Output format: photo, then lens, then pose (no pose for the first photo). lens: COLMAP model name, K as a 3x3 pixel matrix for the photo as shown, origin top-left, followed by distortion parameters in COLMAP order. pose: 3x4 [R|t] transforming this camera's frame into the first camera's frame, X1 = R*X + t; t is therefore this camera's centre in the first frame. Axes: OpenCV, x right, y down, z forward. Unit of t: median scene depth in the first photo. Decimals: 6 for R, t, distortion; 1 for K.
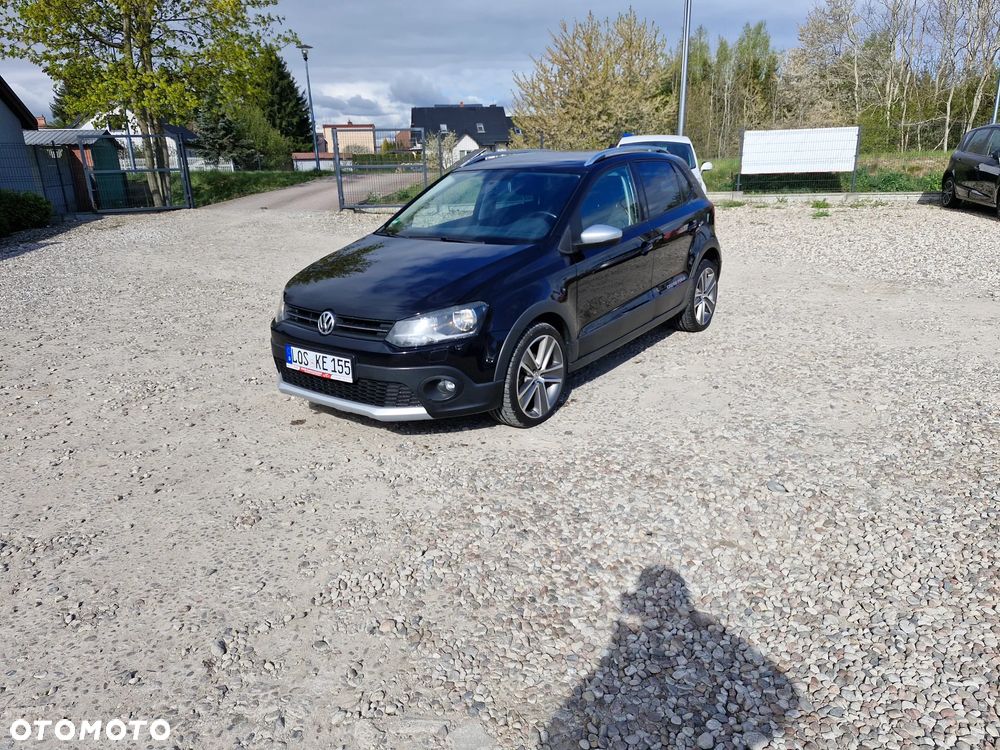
lens RADIAL K [[683.4, 0, 499.3], [0, 683.4, 371.7], [0, 0, 1]] dist [0.057730, -0.053606]
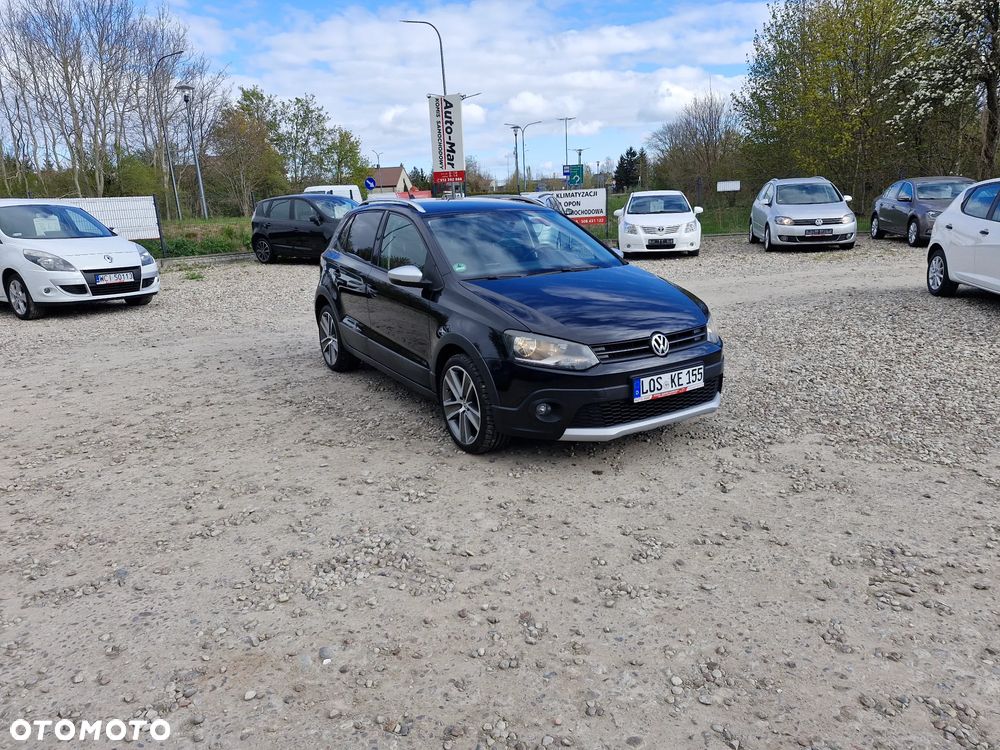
lens RADIAL K [[683.4, 0, 506.8], [0, 683.4, 357.5], [0, 0, 1]] dist [0.057730, -0.053606]
pose [[0.380305, -0.198675, 0.903270, -1.211654], [0.308073, 0.948092, 0.078825, -0.194876], [-0.872043, 0.248296, 0.421771, 0.721349]]
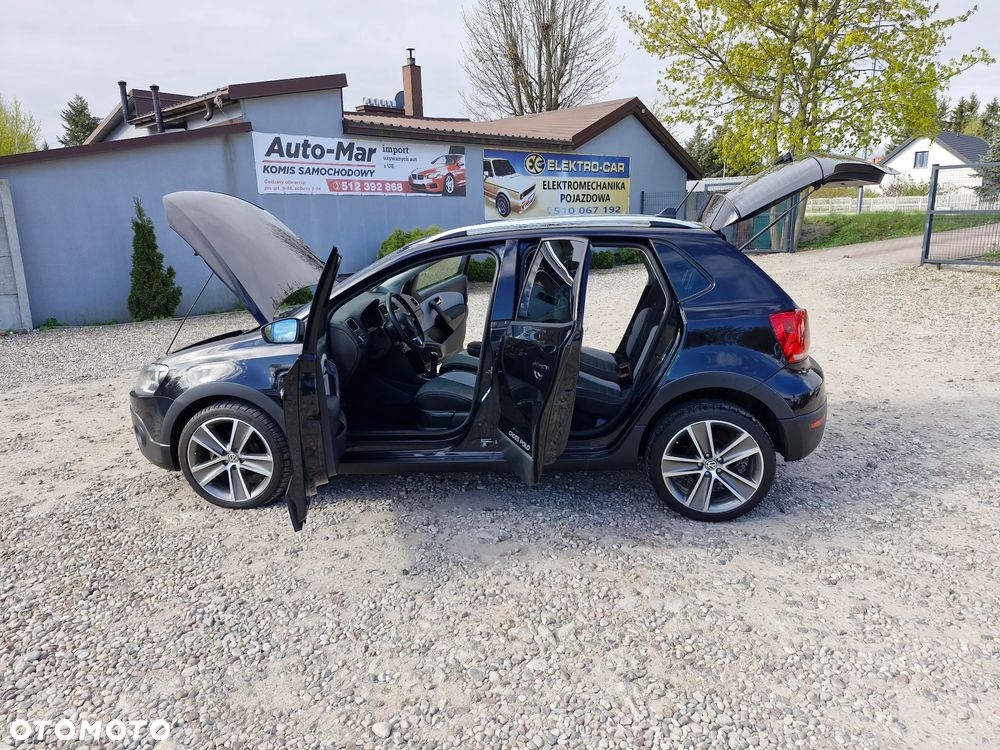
lens RADIAL K [[683.4, 0, 491.6], [0, 683.4, 377.0], [0, 0, 1]] dist [0.057730, -0.053606]
pose [[0.466026, 0.214186, -0.858455, 1.043838], [-0.247316, 0.963115, 0.106040, -0.300520], [0.849503, 0.162892, 0.501808, 0.810920]]
